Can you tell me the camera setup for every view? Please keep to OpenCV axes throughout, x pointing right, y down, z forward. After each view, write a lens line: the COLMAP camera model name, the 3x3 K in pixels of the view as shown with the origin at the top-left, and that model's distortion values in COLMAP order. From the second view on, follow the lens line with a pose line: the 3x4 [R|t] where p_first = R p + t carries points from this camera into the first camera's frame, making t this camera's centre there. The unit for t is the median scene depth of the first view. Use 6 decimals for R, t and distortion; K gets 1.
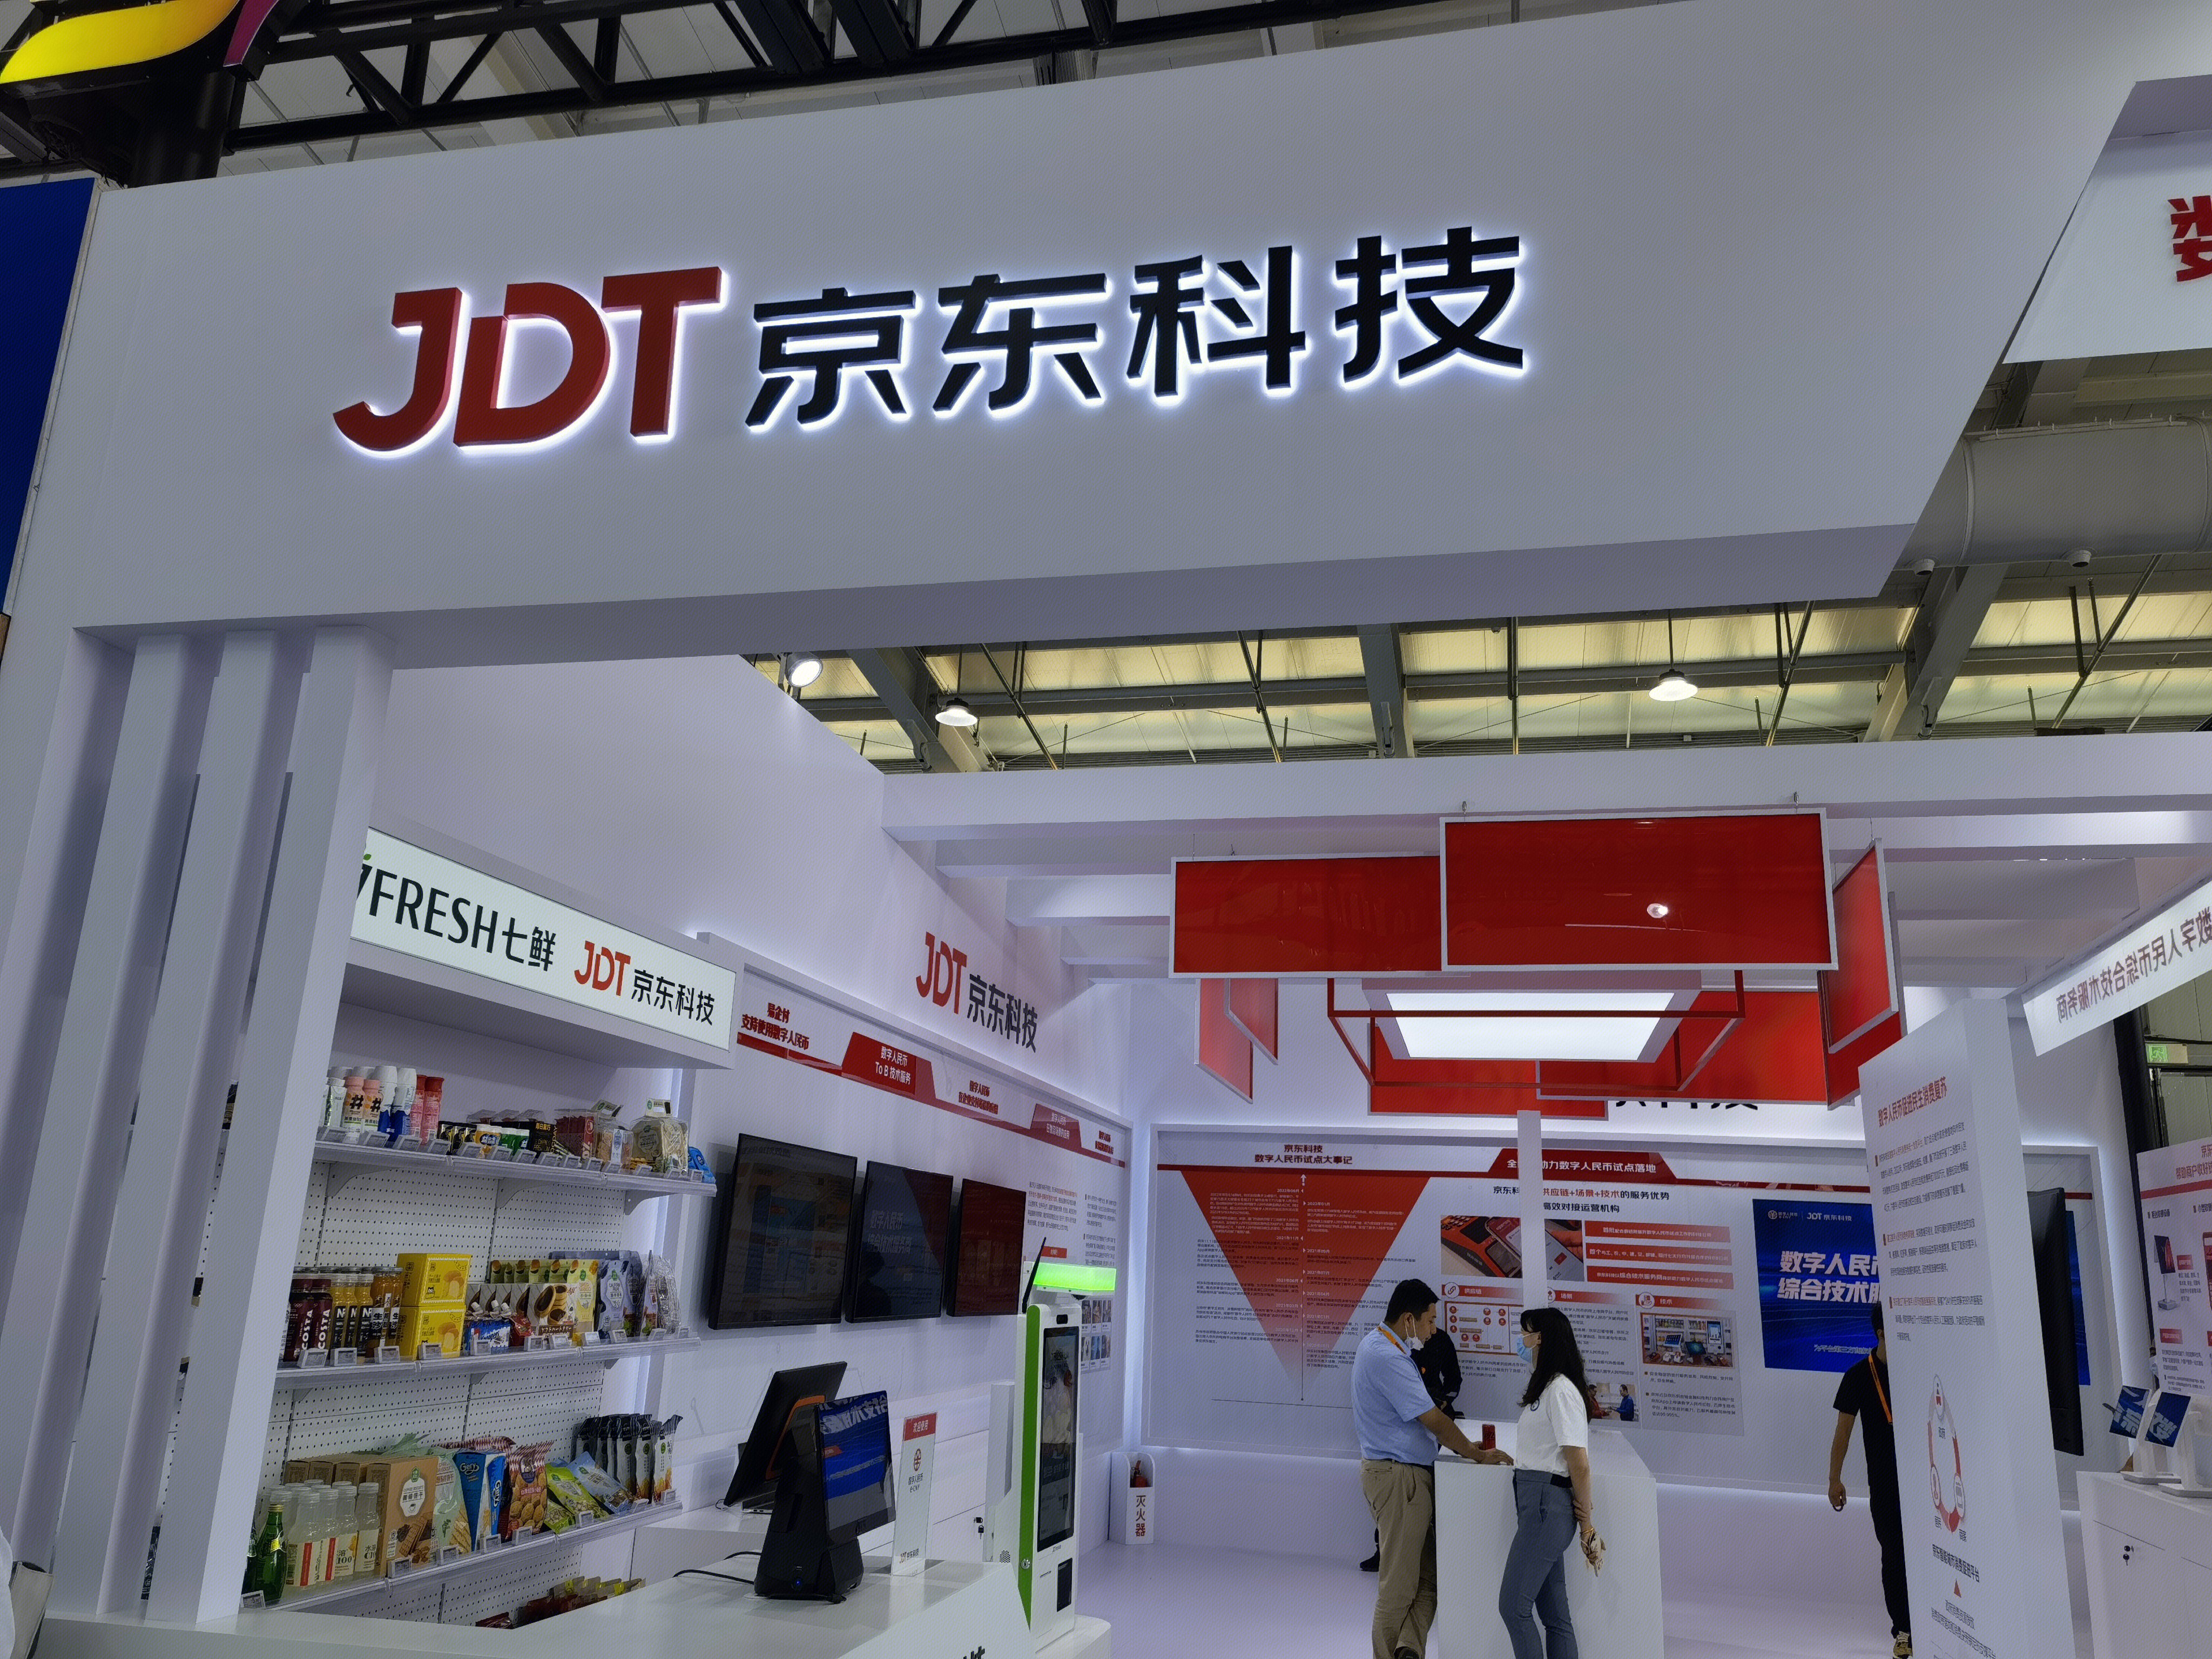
lens RADIAL K [[1733.5, 0, 1116.3], [0, 1733.5, 830.1], [0, 0, 1]] dist [0.103986, -0.121739]
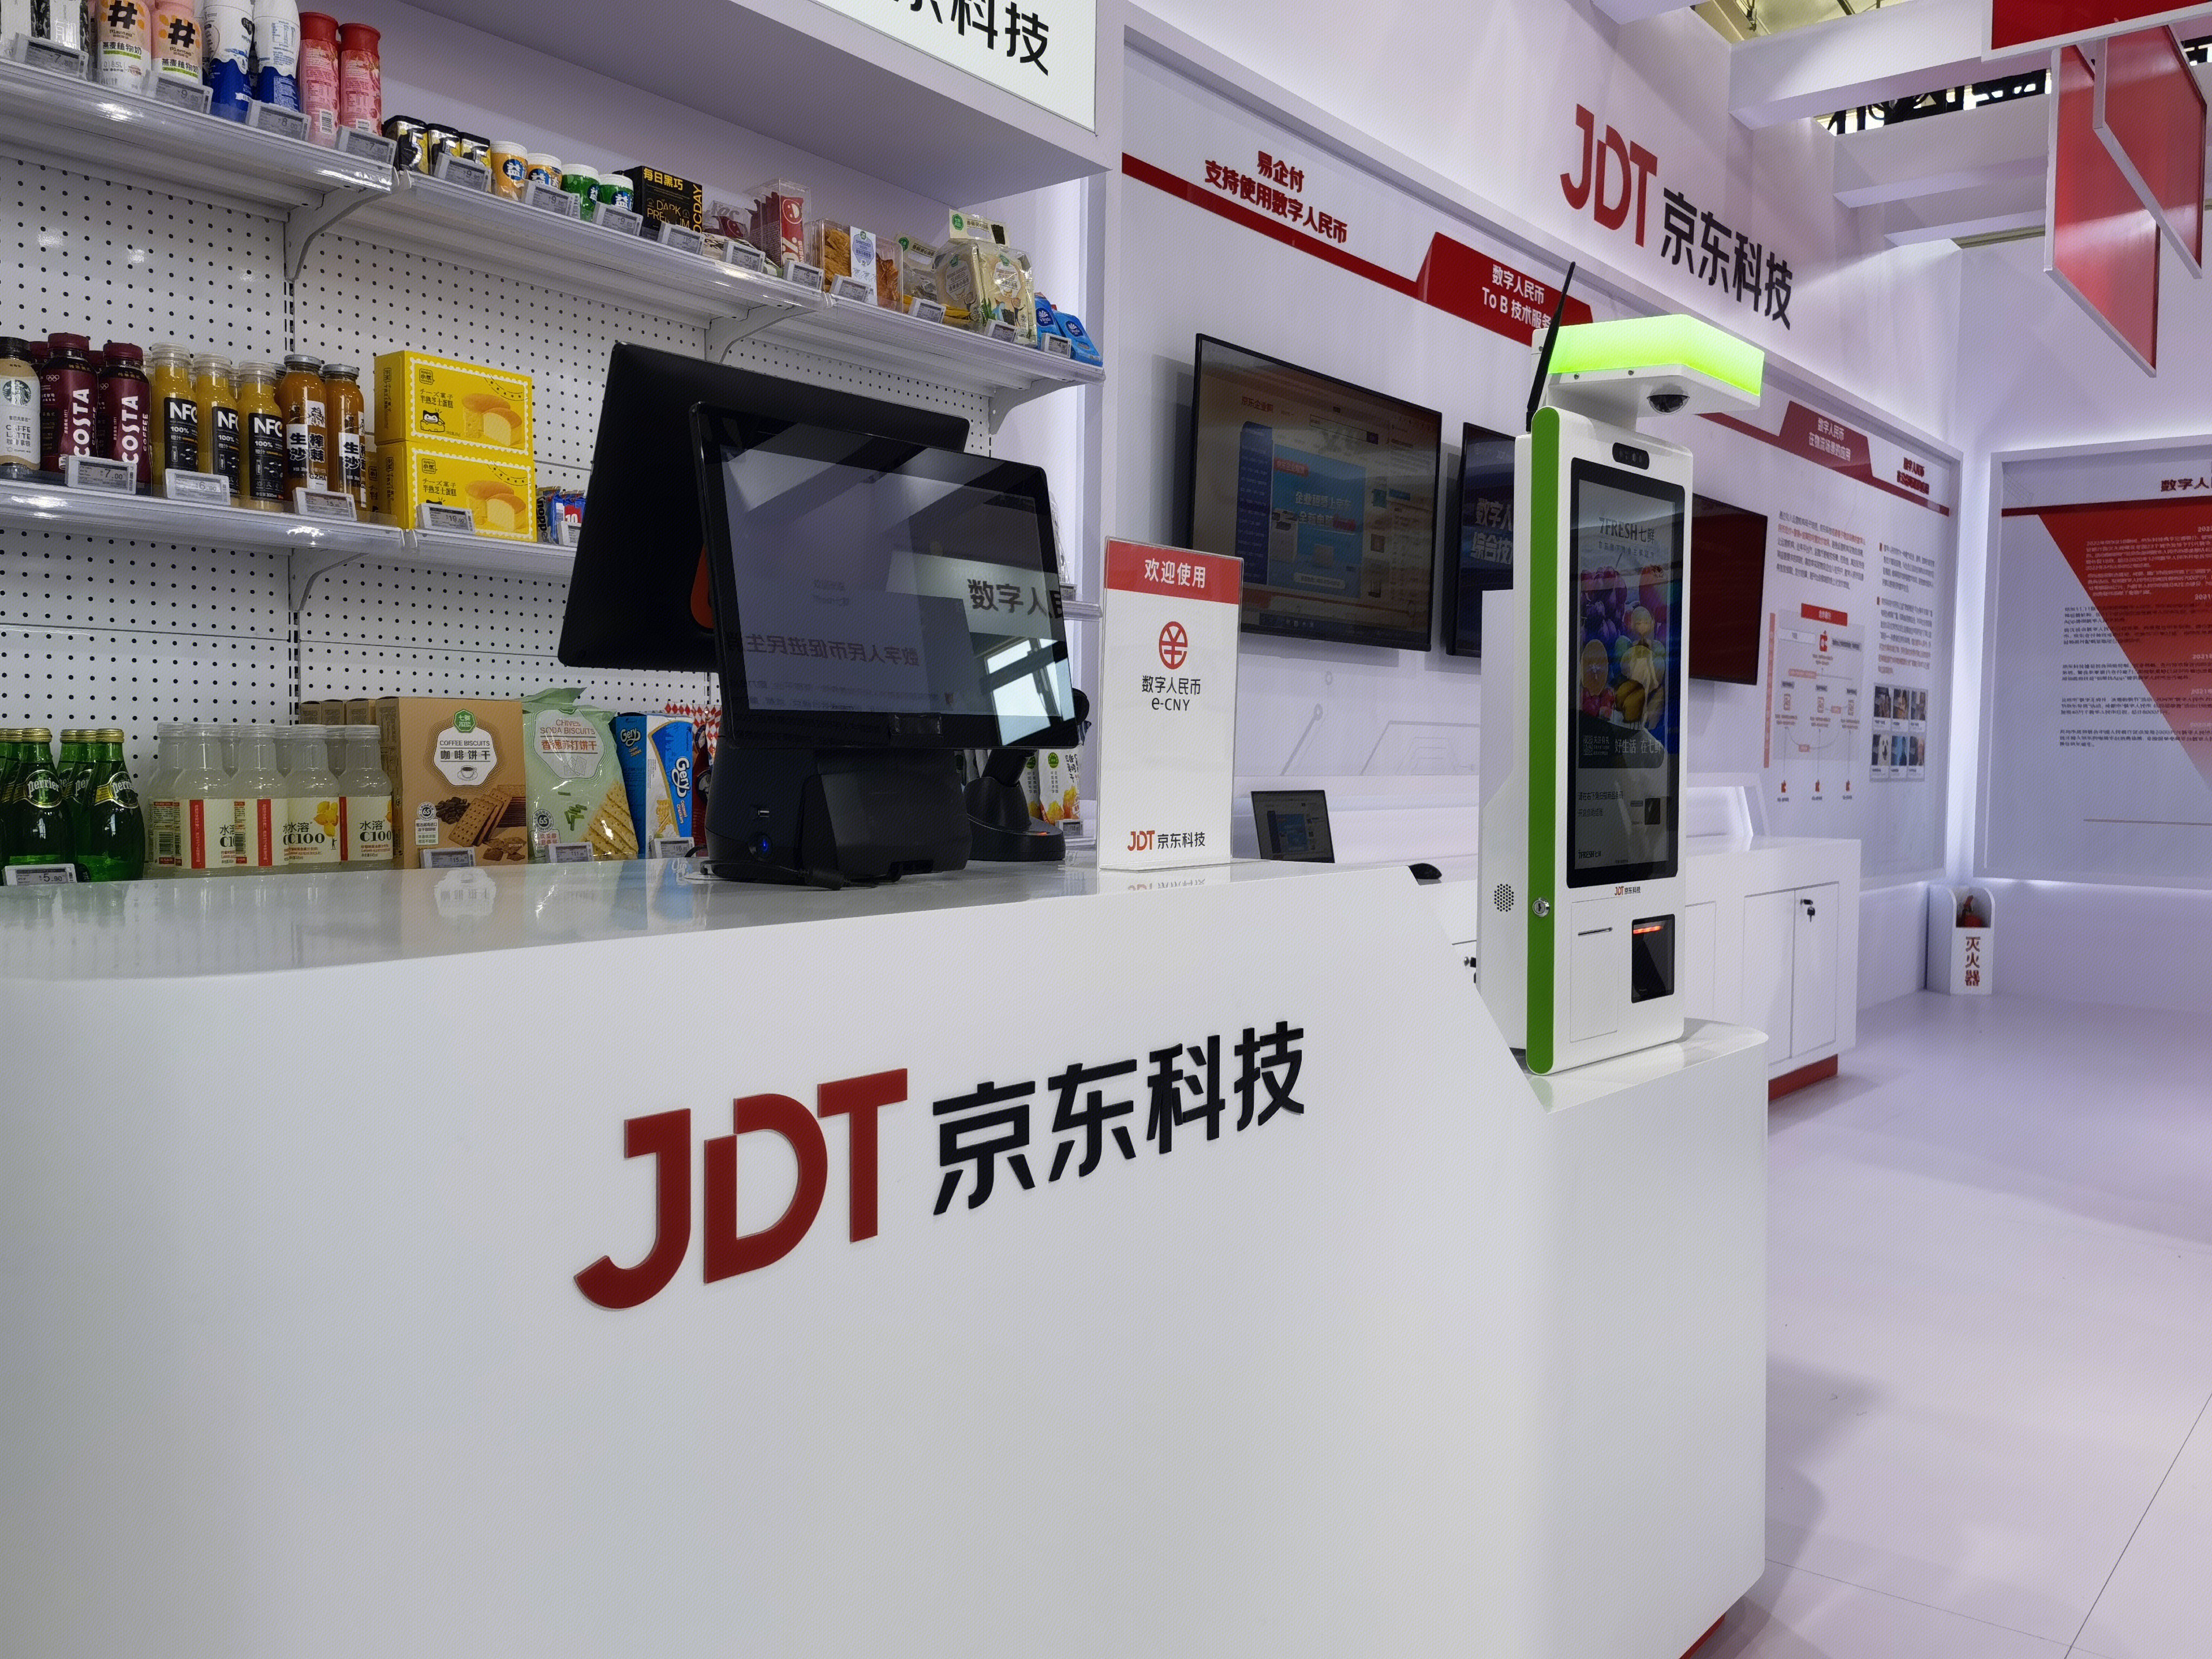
lens RADIAL K [[1735.8, 0, 1081.0], [0, 1735.8, 827.1], [0, 0, 1]] dist [0.173175, -0.238147]
pose [[0.891276, -0.000209, -0.453462, 0.028914], [0.128615, 0.959050, 0.252351, 0.122512], [0.434840, -0.283236, 0.854805, 0.253023]]
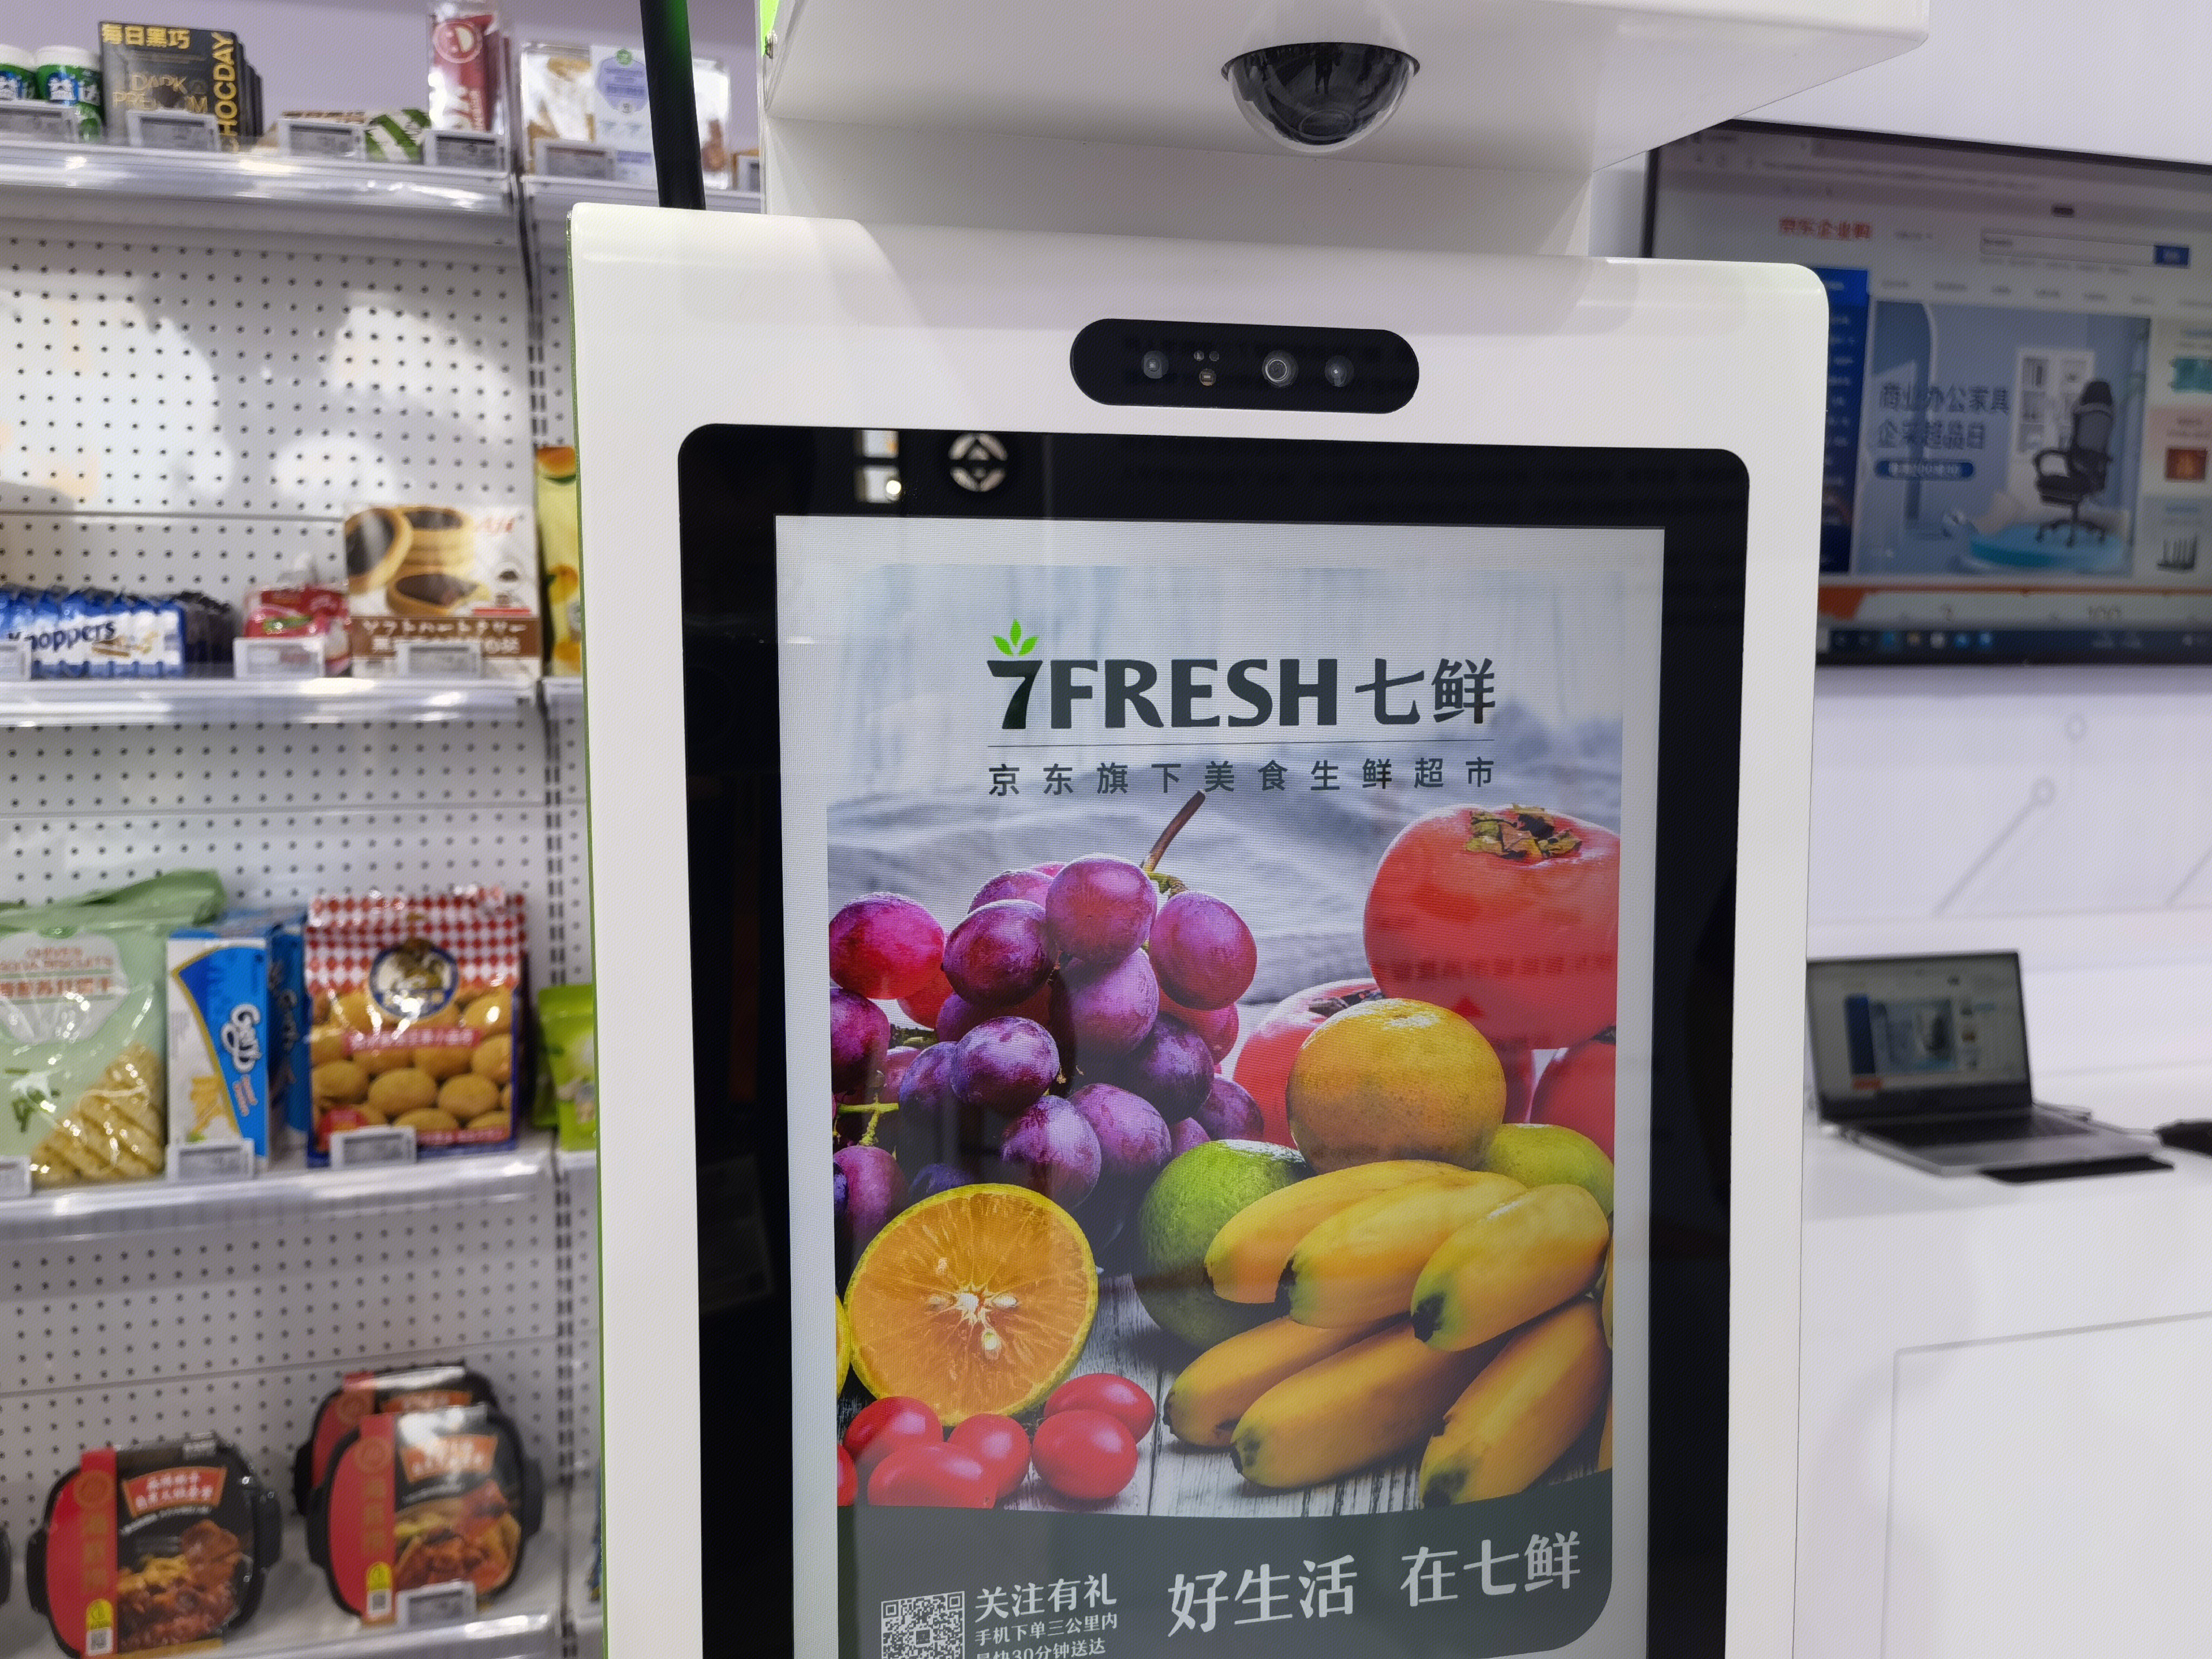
lens RADIAL K [[1733.5, 0, 1116.3], [0, 1733.5, 830.1], [0, 0, 1]] dist [0.103986, -0.121739]
pose [[0.469843, 0.054604, -0.881059, 0.032664], [0.237922, 0.953317, 0.185958, 0.148646], [0.850083, -0.296994, 0.434918, 0.487767]]
